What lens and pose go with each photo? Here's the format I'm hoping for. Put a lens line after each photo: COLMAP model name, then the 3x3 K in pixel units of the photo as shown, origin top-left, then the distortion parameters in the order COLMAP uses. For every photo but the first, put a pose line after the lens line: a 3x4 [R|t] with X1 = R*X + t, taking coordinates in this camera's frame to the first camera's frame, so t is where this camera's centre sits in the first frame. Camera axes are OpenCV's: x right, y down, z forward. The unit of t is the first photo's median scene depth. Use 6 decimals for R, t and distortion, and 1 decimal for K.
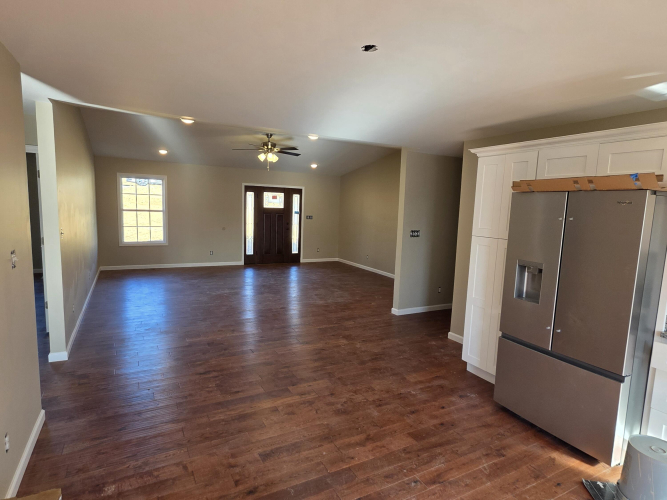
lens RADIAL K [[372.9, 0, 333.5], [0, 372.9, 250.0], [0, 0, 1]] dist [0.003606, 0.000673]
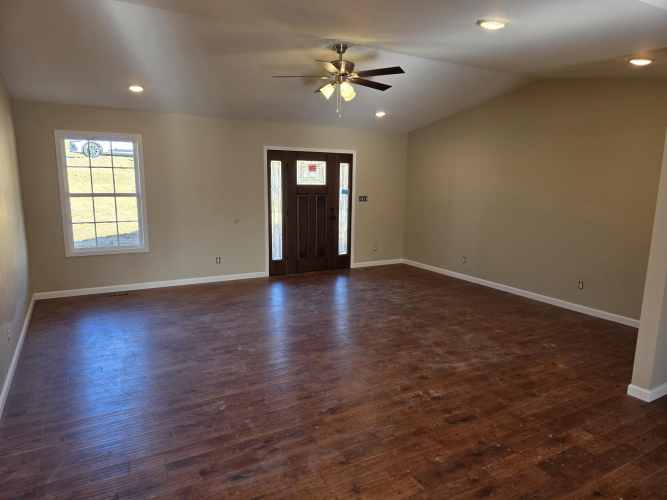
lens RADIAL K [[447.0, 0, 333.5], [0, 447.0, 250.0], [0, 0, 1]] dist [0.081909, -0.086376]
pose [[0.999598, -0.026793, 0.009266, -0.137882], [0.026417, 0.998907, 0.038571, -0.032353], [-0.010289, -0.038311, 0.999213, 0.242876]]
